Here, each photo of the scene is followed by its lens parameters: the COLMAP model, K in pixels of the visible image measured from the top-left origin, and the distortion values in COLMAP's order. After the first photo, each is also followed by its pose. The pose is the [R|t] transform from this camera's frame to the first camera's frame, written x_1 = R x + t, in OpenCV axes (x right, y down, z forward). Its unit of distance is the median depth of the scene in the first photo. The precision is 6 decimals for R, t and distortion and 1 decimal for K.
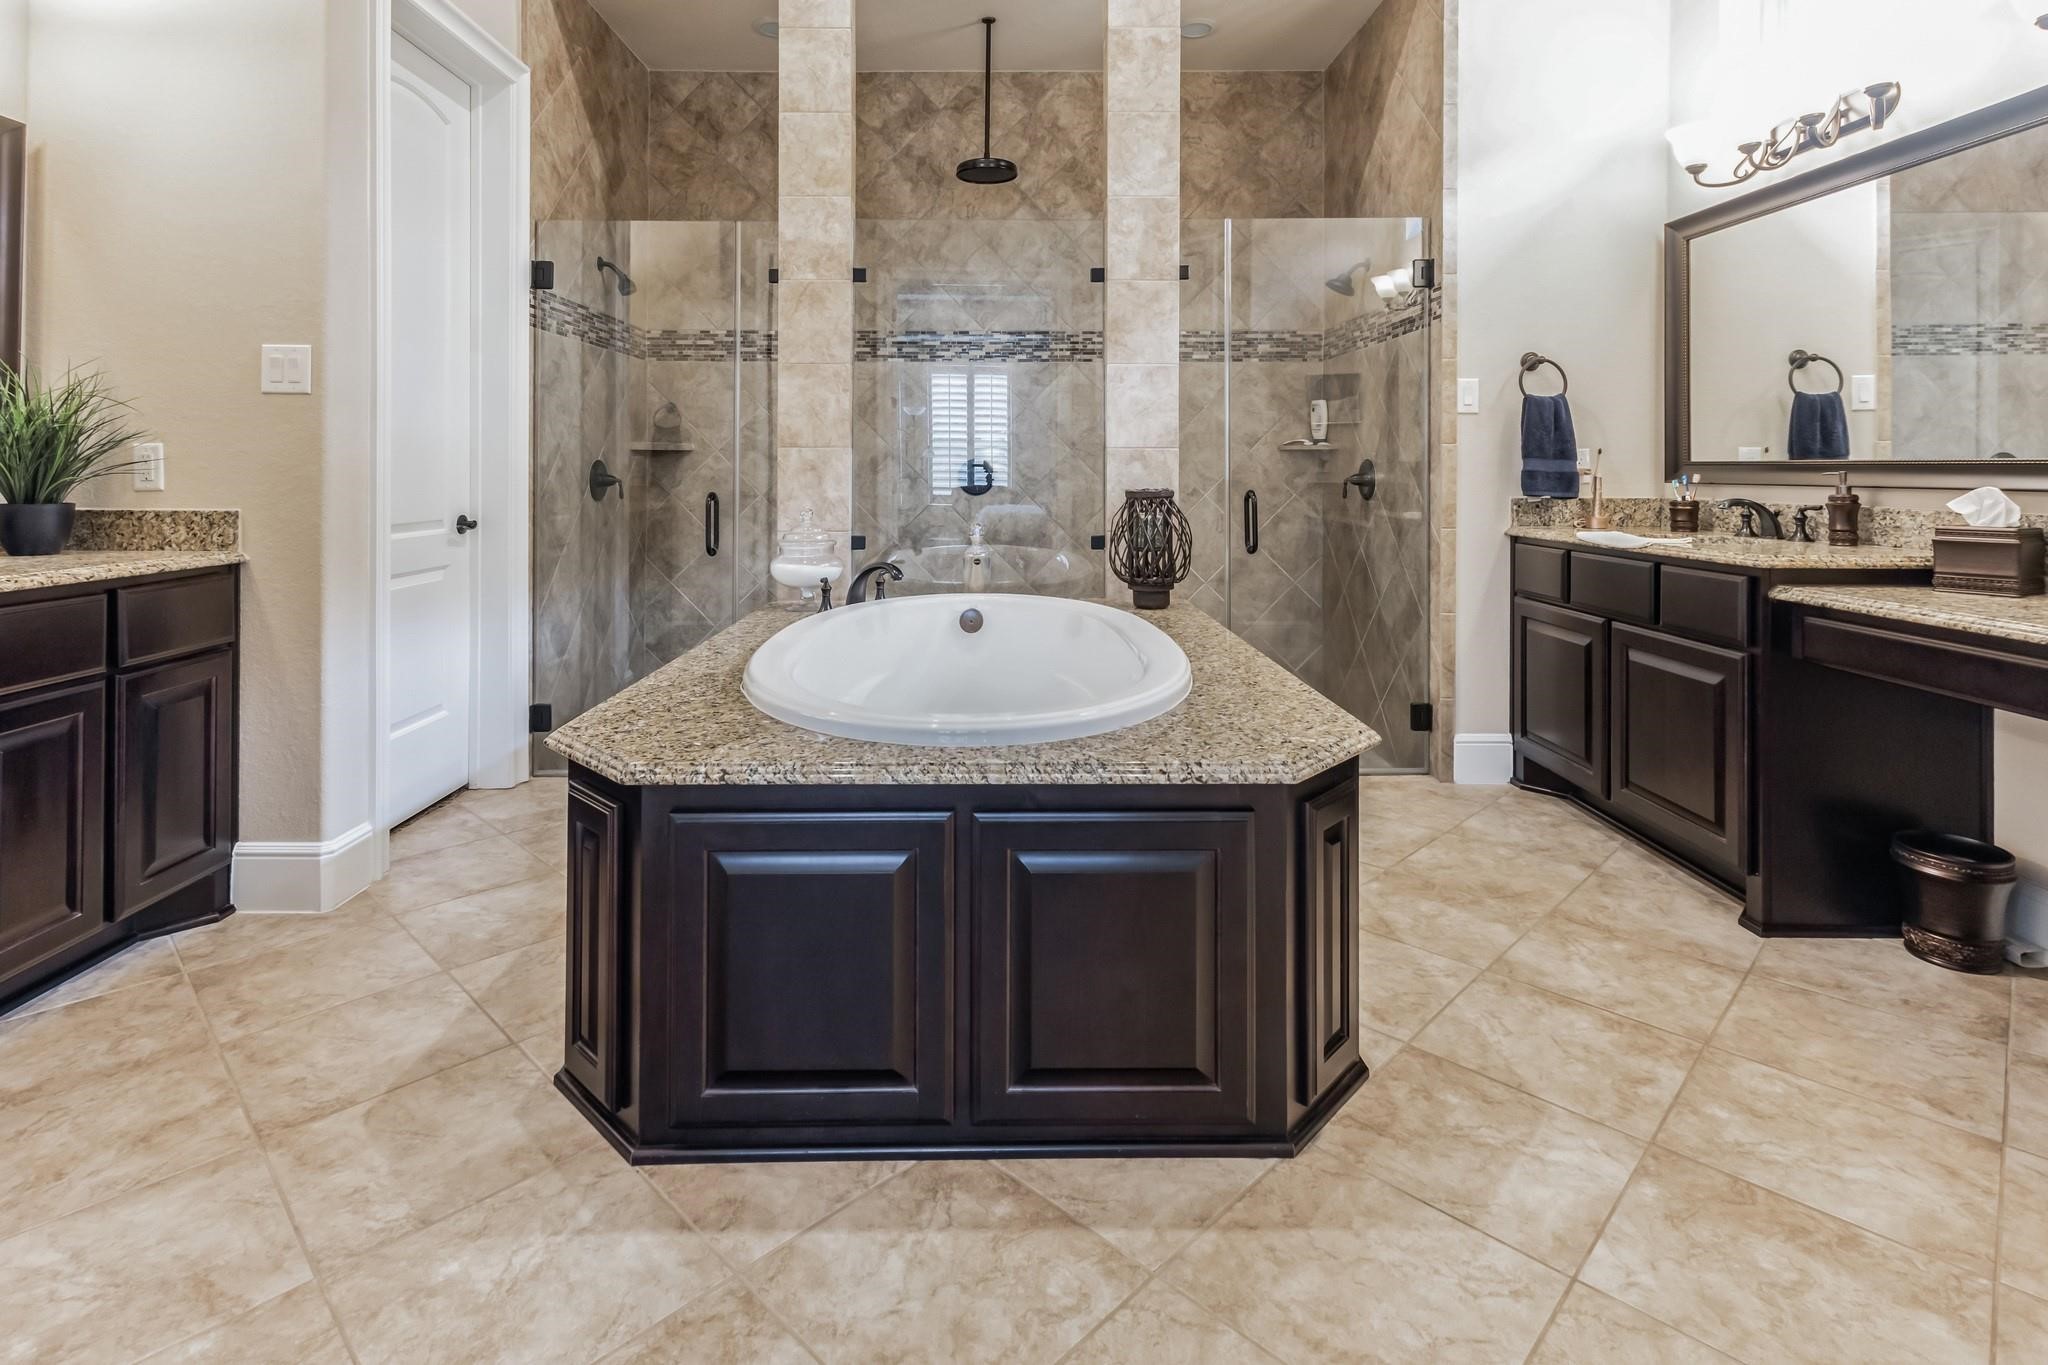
lens RADIAL K [[1015.2, 0, 1015.1], [0, 1015.2, 463.9], [0, 0, 1]] dist [-0.000965, -0.000792]
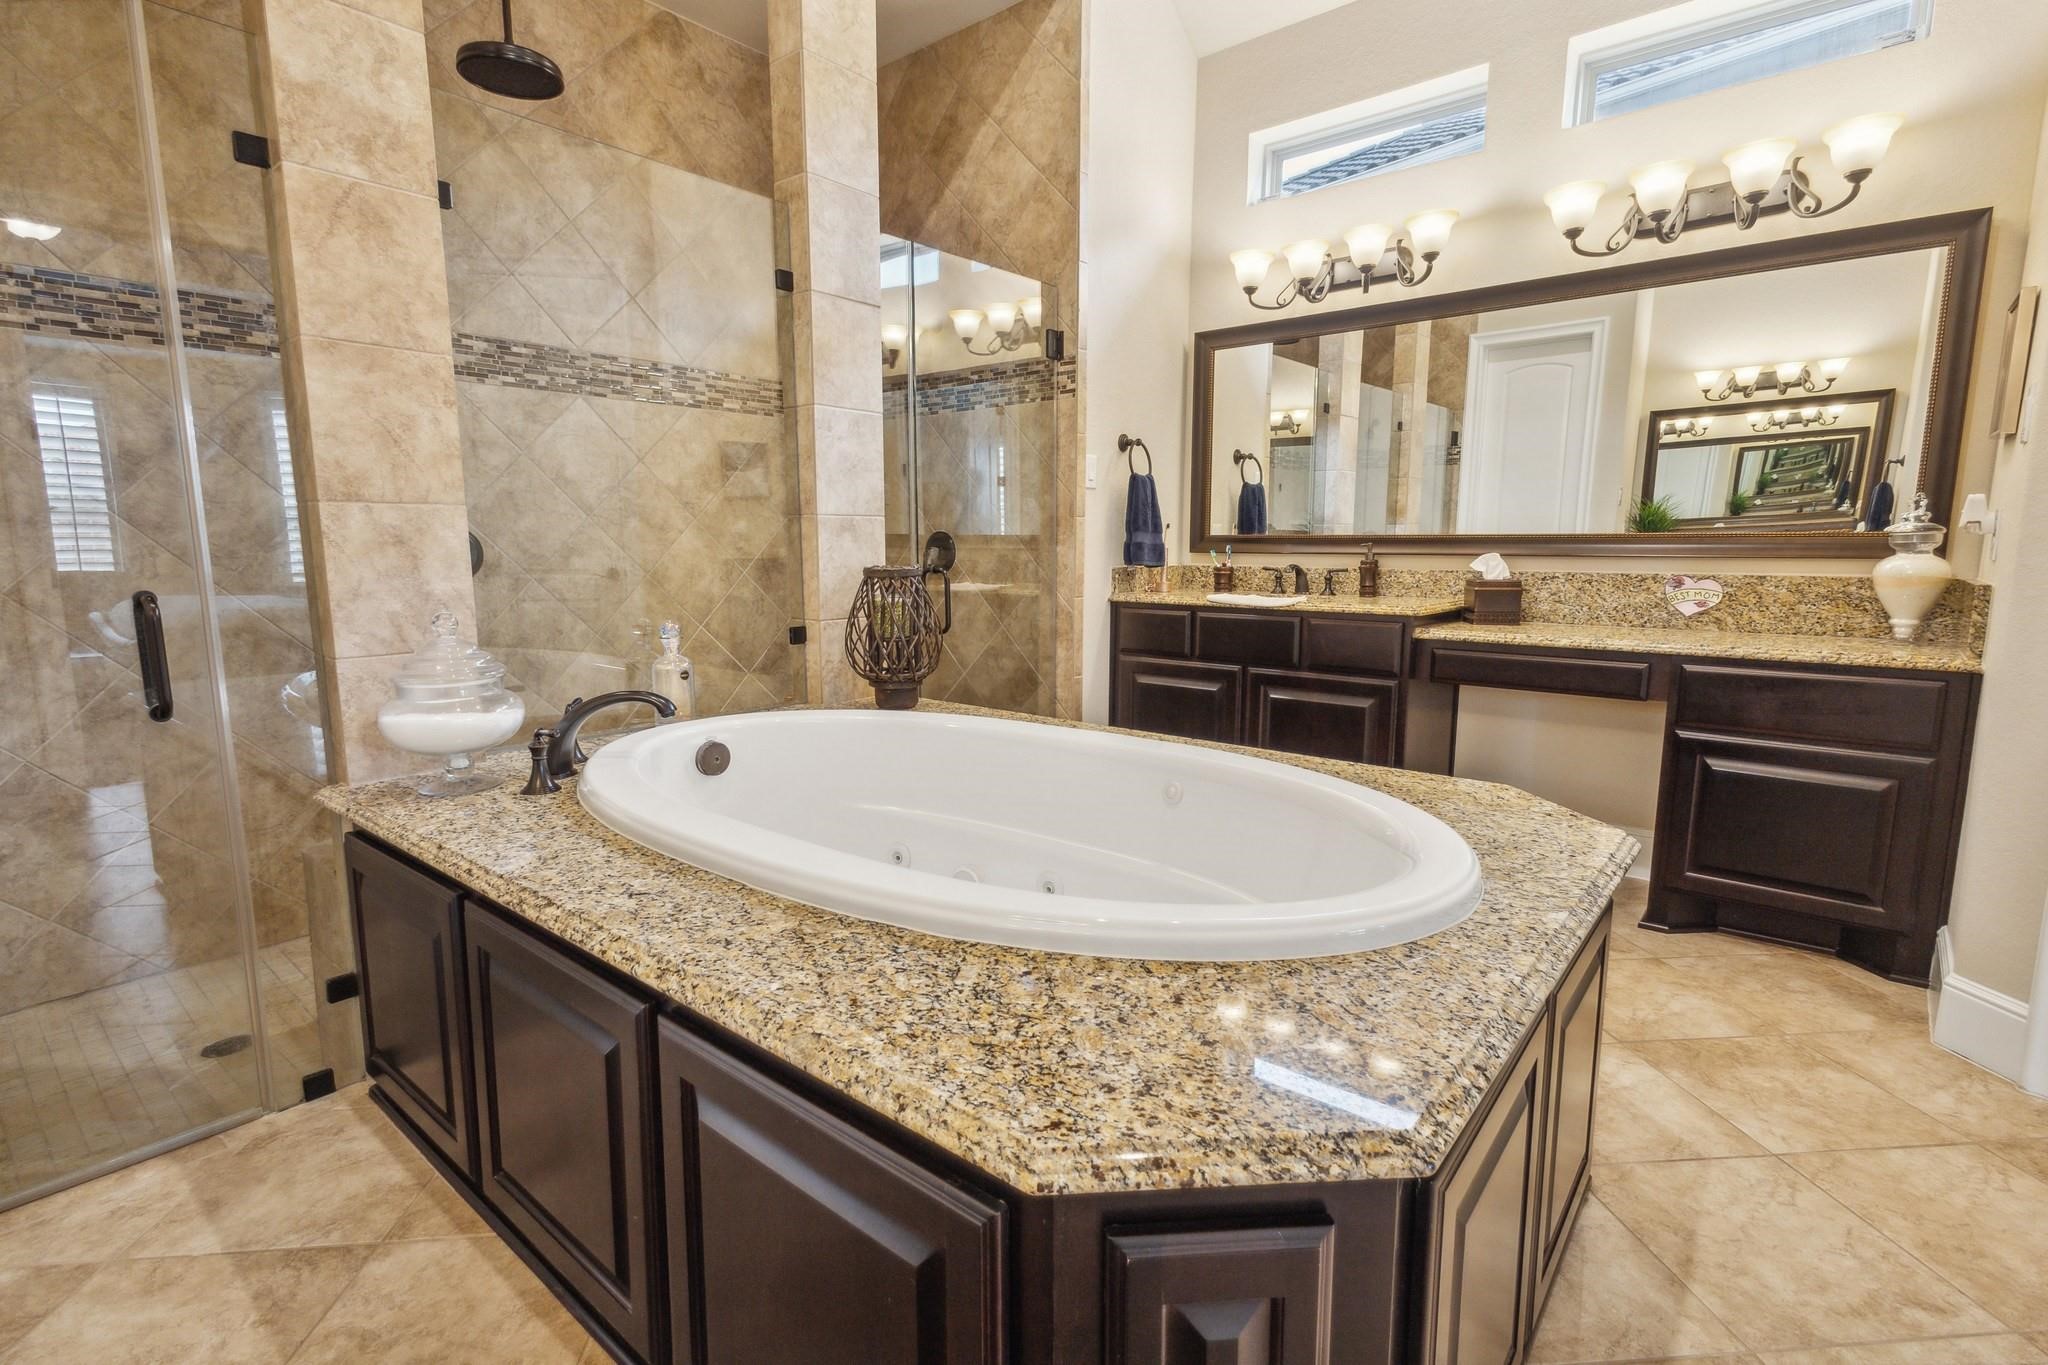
lens RADIAL K [[956.7, 0, 1024.0], [0, 956.7, 682.5], [0, 0, 1]] dist [0.007957, 0.000071]
pose [[0.650829, -0.112279, 0.750876, -0.379030], [-0.002576, 0.988672, 0.150069, 0.001184], [-0.759220, -0.099604, 0.643167, 0.390039]]
